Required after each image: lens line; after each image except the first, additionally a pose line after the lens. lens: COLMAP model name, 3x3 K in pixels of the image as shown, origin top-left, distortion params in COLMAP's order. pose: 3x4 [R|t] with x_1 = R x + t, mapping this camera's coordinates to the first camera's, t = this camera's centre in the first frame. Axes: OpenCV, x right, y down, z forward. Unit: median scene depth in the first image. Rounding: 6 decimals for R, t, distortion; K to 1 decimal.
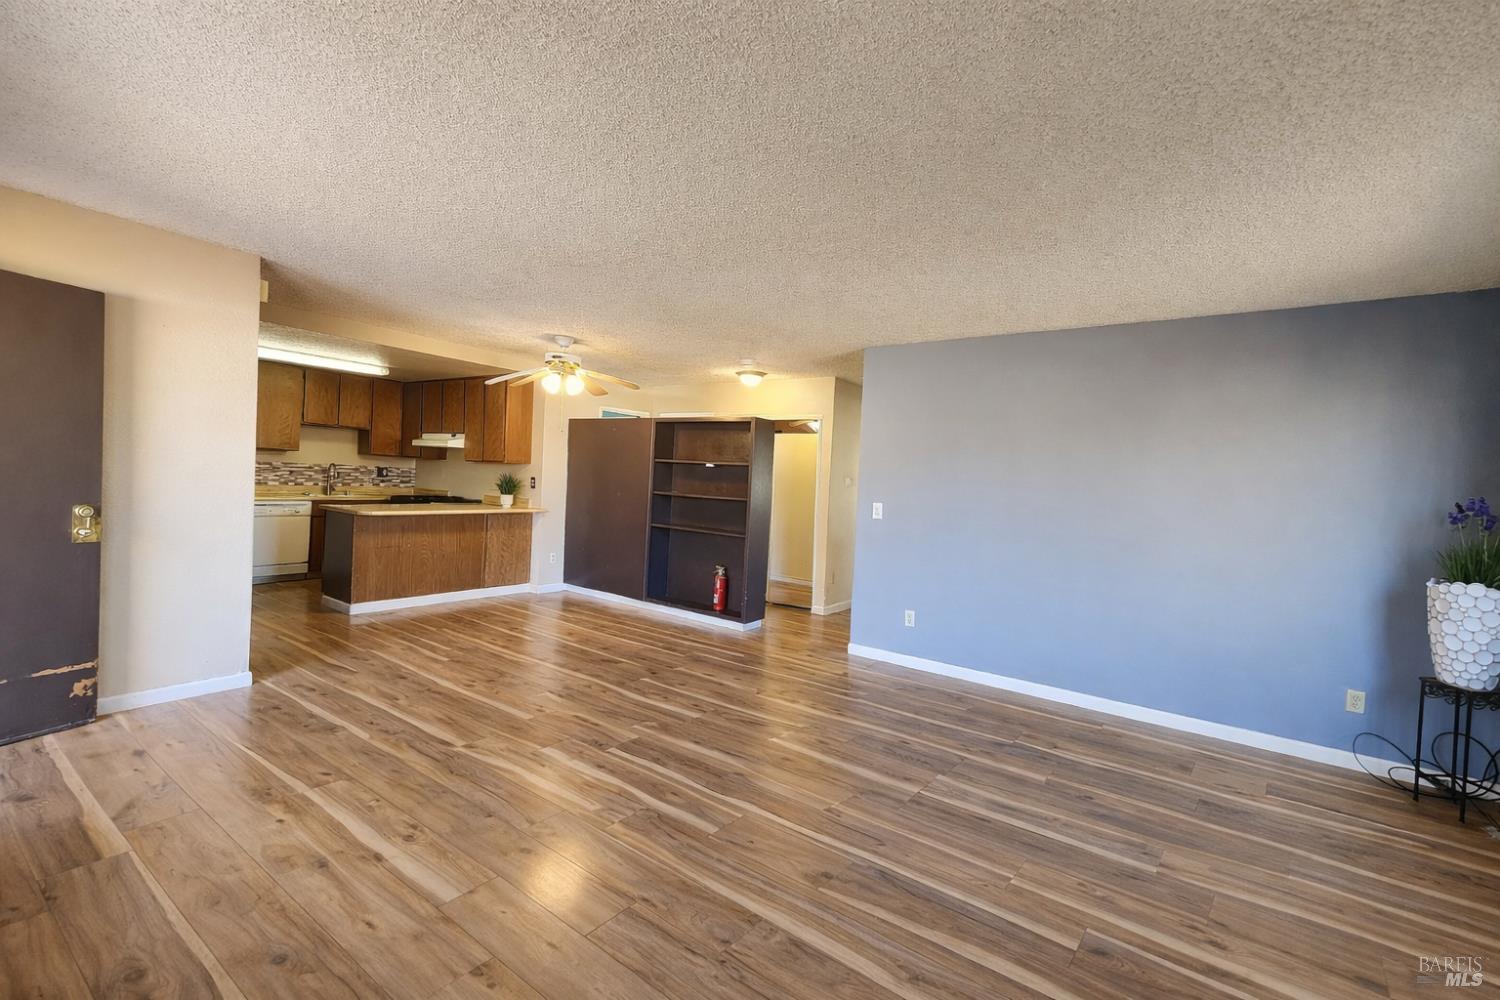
lens RADIAL K [[638.0, 0, 751.0], [0, 638.0, 489.3], [0, 0, 1]] dist [0.000432, 0.000008]
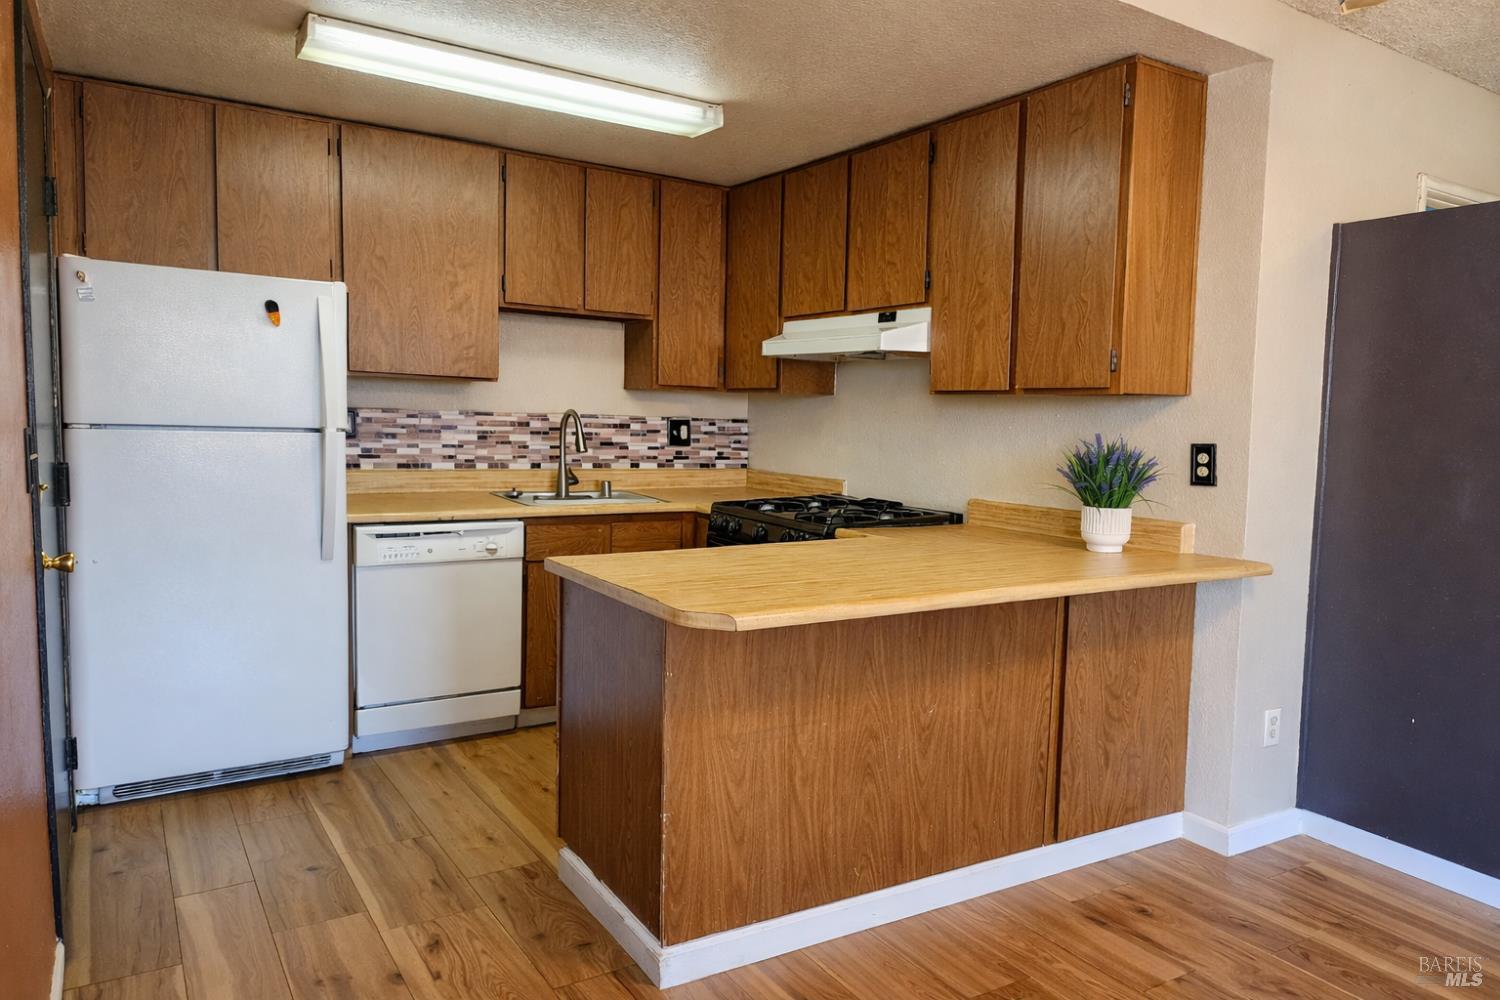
lens RADIAL K [[1005.1, 0, 750.6], [0, 1005.1, 498.6], [0, 0, 1]] dist [-0.100726, 0.000447]
pose [[0.924685, 0.010033, -0.380601, -0.334150], [0.008114, 0.998906, 0.046046, -0.015286], [0.380646, -0.045667, 0.923592, 0.494687]]
